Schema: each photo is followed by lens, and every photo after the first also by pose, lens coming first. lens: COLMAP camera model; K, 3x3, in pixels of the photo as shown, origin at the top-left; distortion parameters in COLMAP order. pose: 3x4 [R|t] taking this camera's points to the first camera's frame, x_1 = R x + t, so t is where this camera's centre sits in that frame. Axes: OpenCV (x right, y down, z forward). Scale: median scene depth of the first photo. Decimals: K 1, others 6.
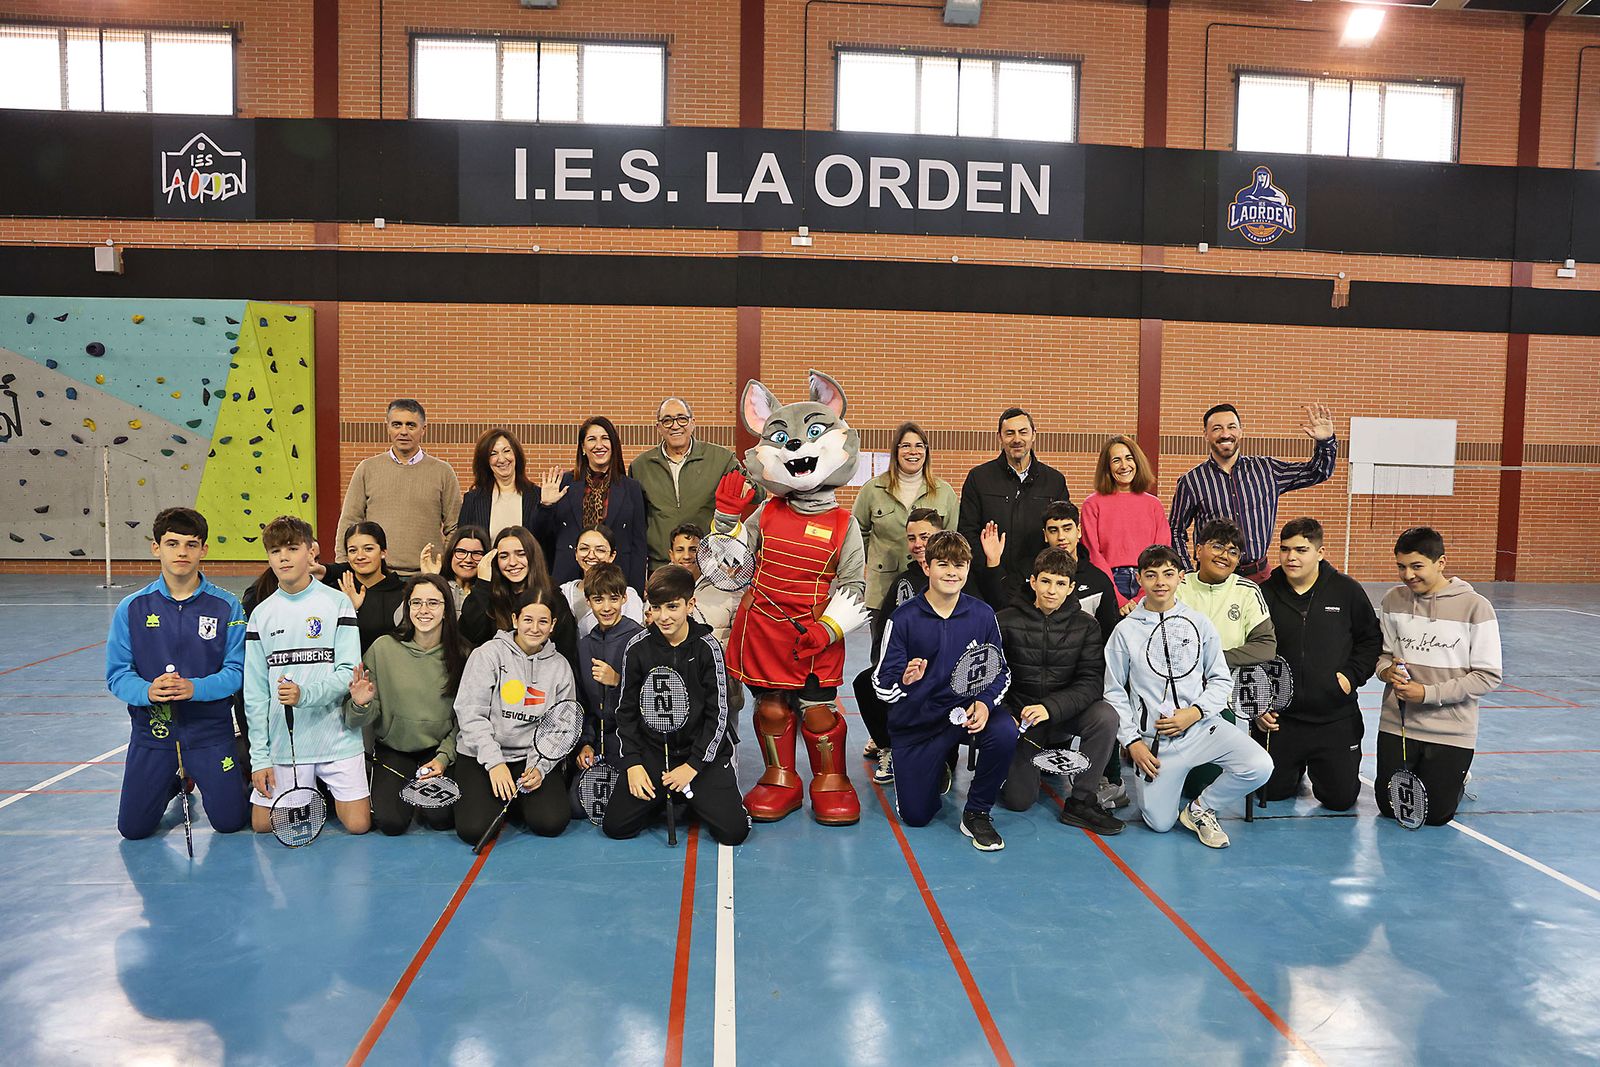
lens RADIAL K [[1289.5, 0, 789.3], [0, 1289.5, 542.3], [0, 0, 1]] dist [-0.046774, 0.063236]
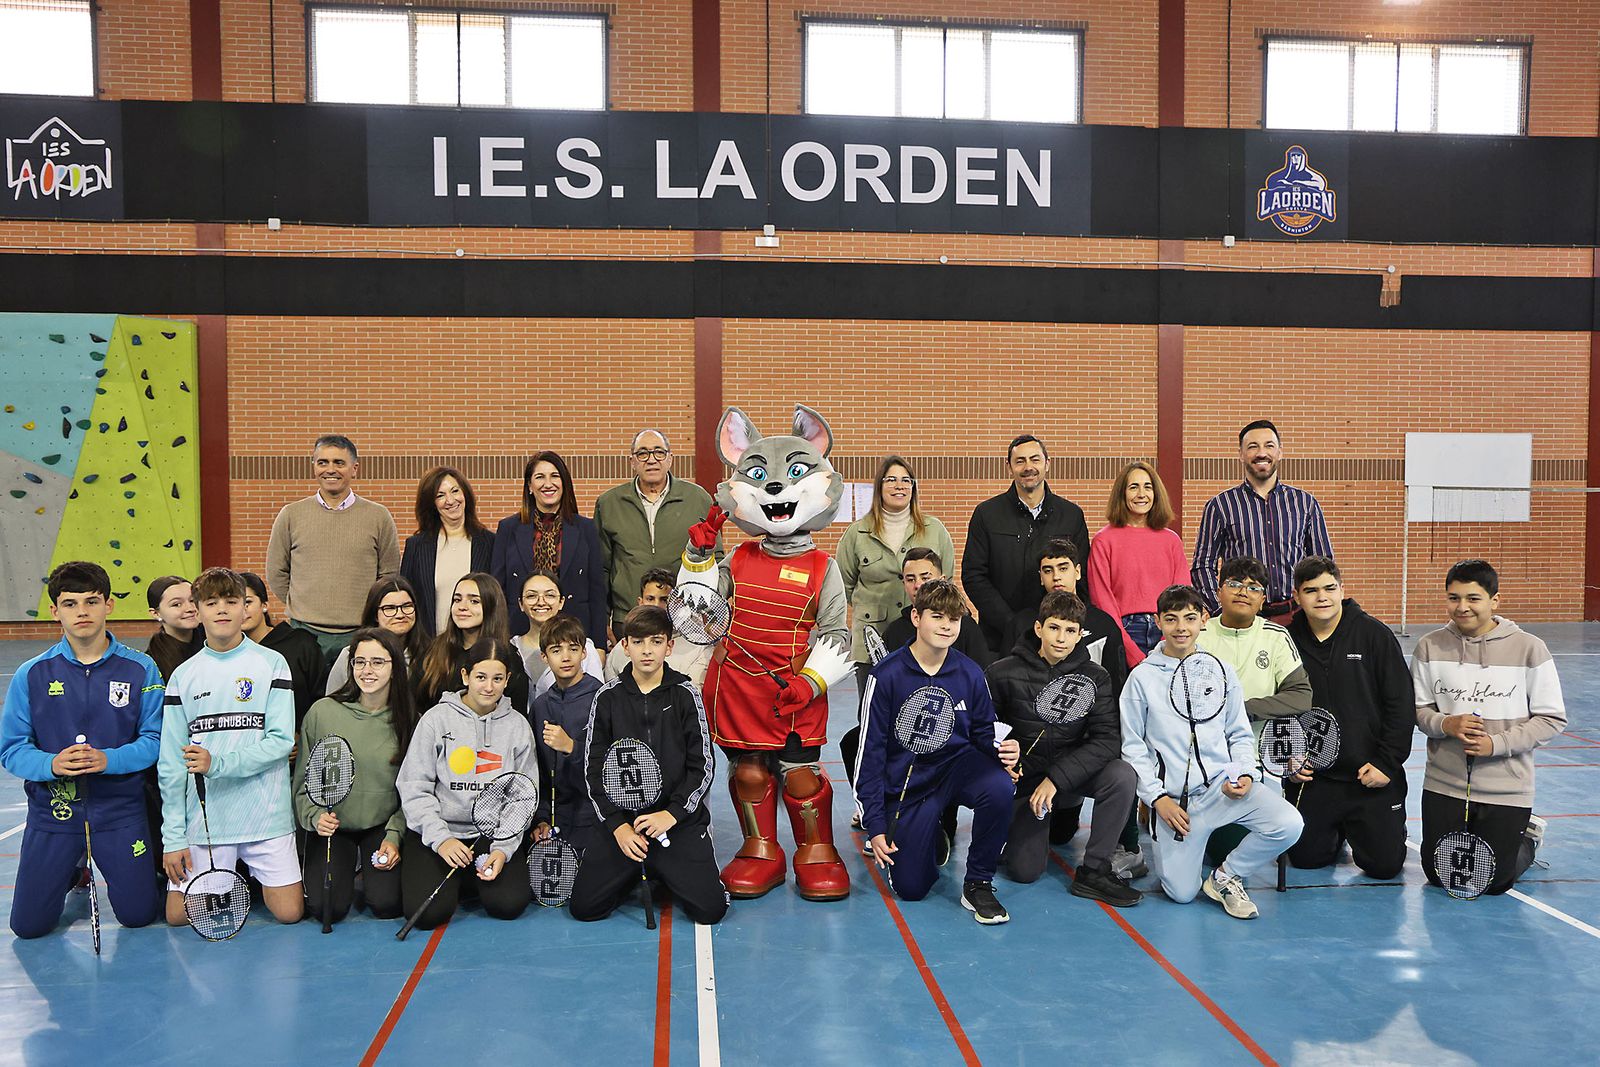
lens RADIAL K [[1120.3, 0, 806.4], [0, 1120.3, 564.5], [0, 0, 1]] dist [-0.067053, 0.045094]
pose [[0.999870, -0.015208, 0.005323, 0.029305], [0.015308, 0.999698, -0.019244, -0.001186], [-0.005029, 0.019323, 0.999801, 0.258567]]
